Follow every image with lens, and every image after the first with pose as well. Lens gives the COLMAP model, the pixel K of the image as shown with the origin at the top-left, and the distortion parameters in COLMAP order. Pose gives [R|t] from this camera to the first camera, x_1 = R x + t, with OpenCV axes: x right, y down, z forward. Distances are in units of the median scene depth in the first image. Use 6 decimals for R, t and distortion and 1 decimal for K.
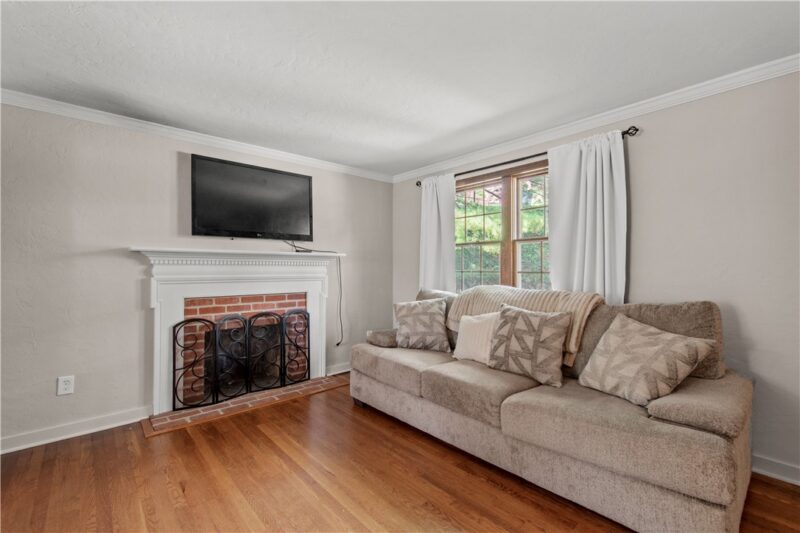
lens RADIAL K [[356.8, 0, 398.6], [0, 356.8, 267.5], [0, 0, 1]] dist [0.002788, -0.000033]
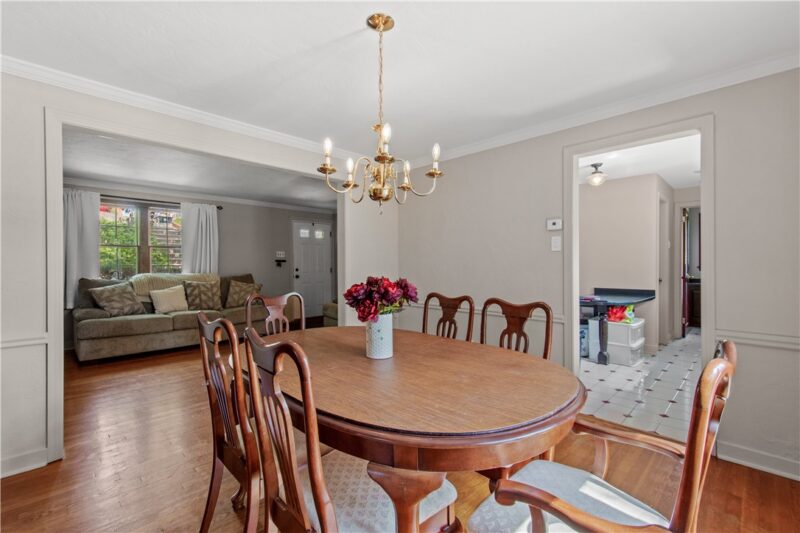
lens RADIAL K [[356.8, 0, 402.2], [0, 356.8, 264.3], [0, 0, 1]] dist [0.002788, -0.000033]
pose [[-0.070669, -0.007208, 0.997474, -1.573169], [-0.008267, 0.999944, 0.006641, -0.012081], [-0.997466, -0.007777, -0.070724, -0.071655]]
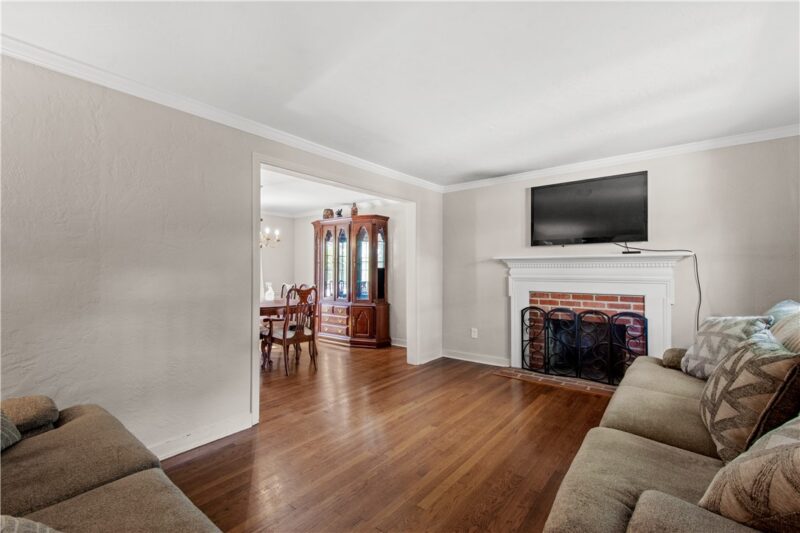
lens RADIAL K [[356.8, 0, 397.8], [0, 356.8, 266.8], [0, 0, 1]] dist [0.002788, -0.000033]
pose [[0.160144, -0.008405, -0.987058, 0.689858], [0.002692, 0.999964, -0.008079, -0.000927], [0.987090, -0.001363, 0.160161, 0.260951]]
